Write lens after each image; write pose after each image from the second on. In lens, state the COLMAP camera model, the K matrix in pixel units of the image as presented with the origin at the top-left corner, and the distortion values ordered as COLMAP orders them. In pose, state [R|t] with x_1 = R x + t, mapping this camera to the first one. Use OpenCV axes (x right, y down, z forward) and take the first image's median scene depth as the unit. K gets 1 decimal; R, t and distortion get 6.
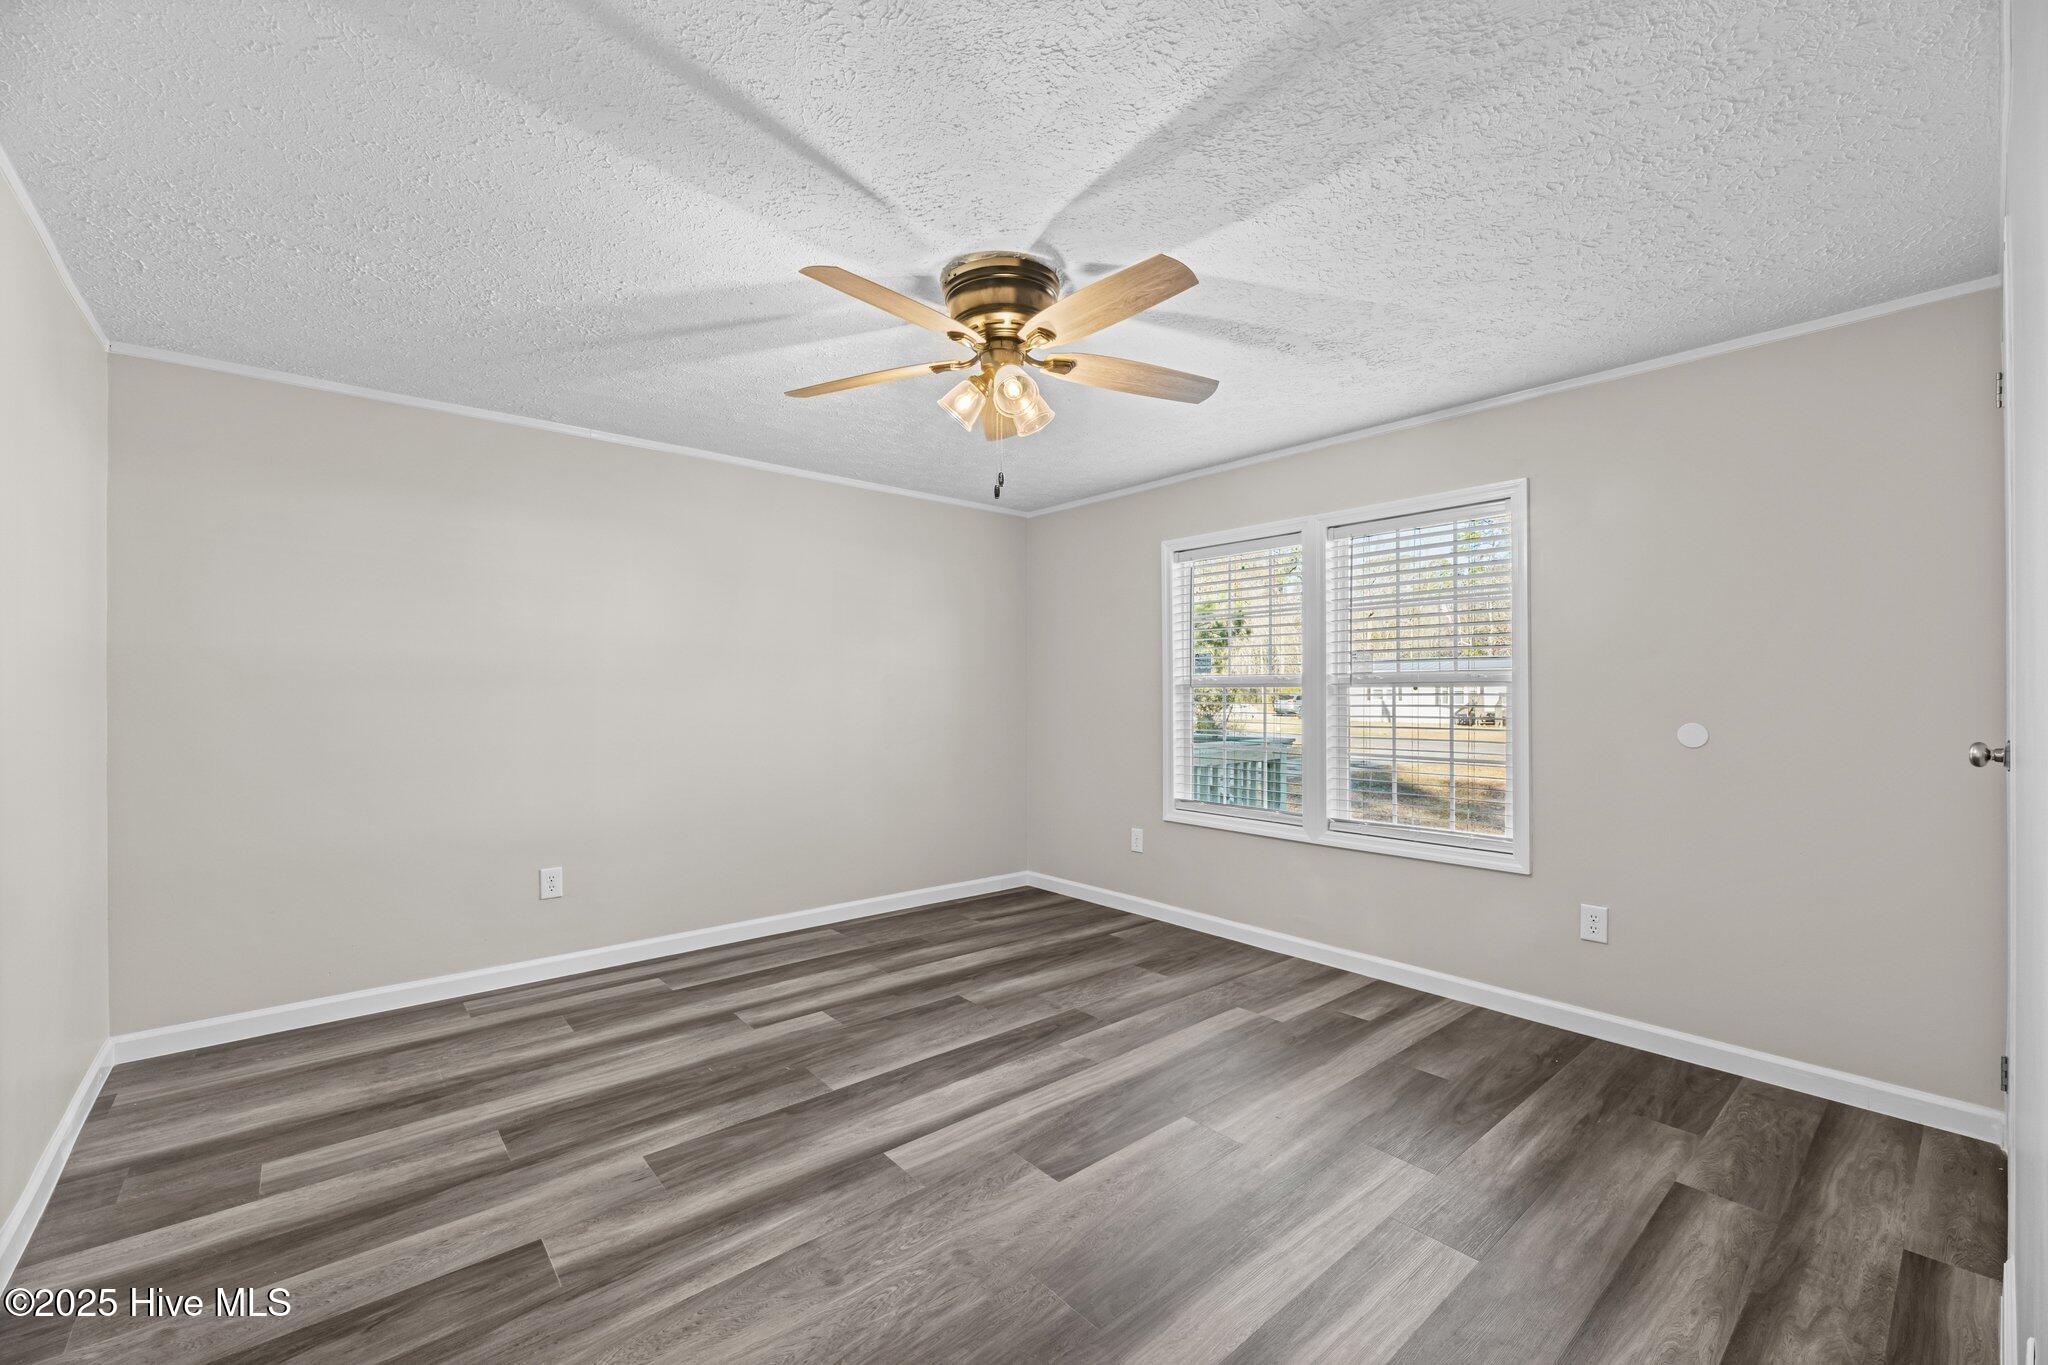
lens RADIAL K [[846.2, 0, 1018.8], [0, 846.2, 681.7], [0, 0, 1]] dist [-0.017521, -0.000594]
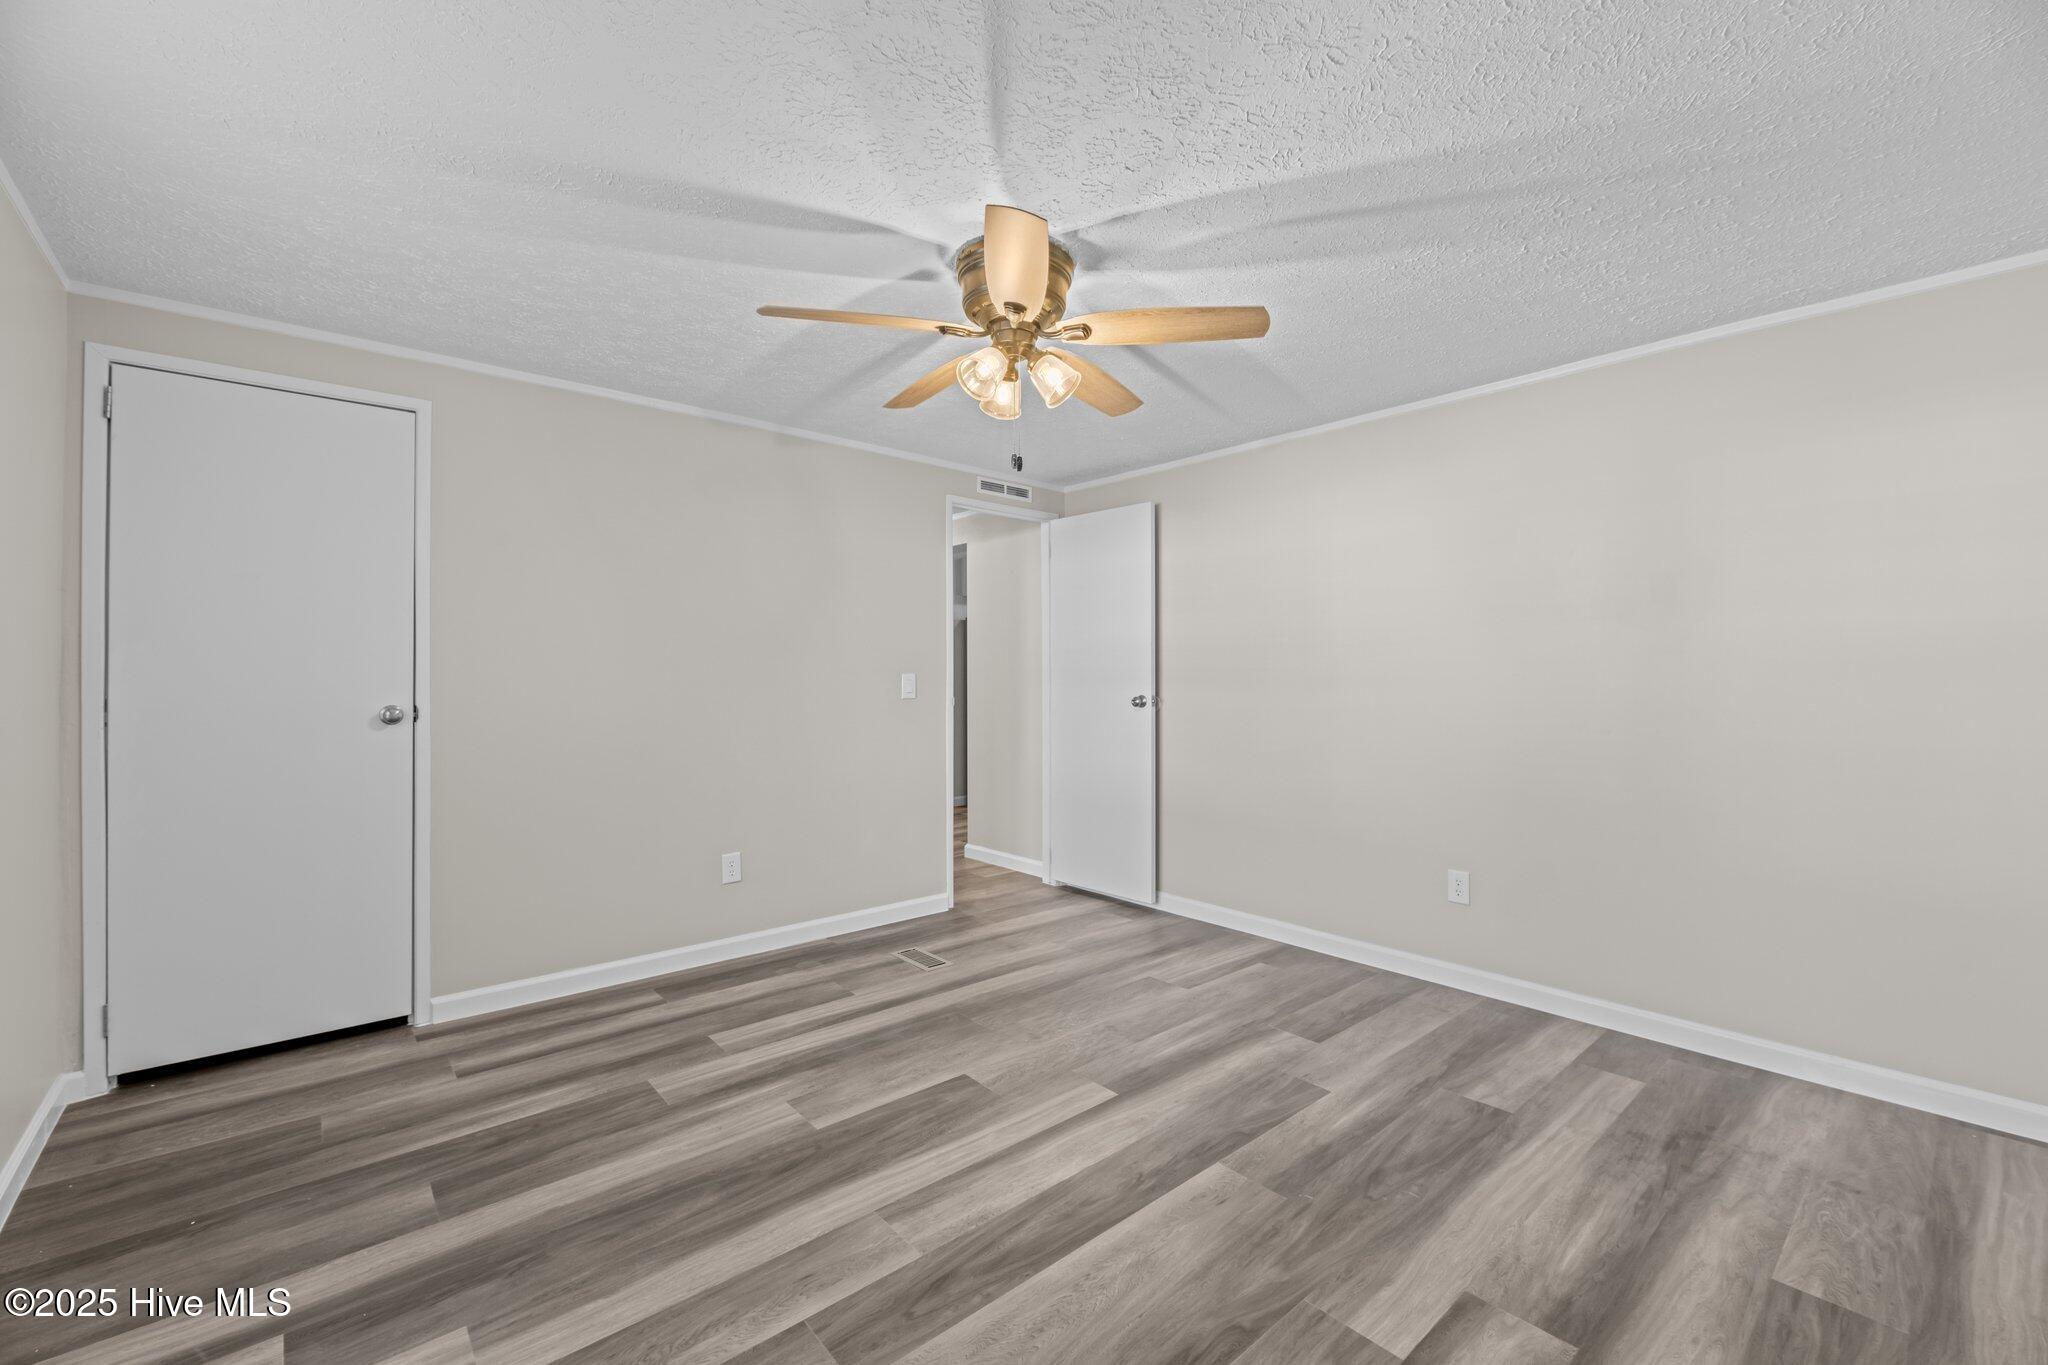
lens RADIAL K [[846.2, 0, 1024.6], [0, 846.2, 686.1], [0, 0, 1]] dist [-0.017521, -0.000594]
pose [[-0.999956, -0.002578, -0.008995, -0.024585], [-0.002583, 0.999997, 0.000468, 0.022164], [0.008994, 0.000491, -0.999959, 1.978810]]
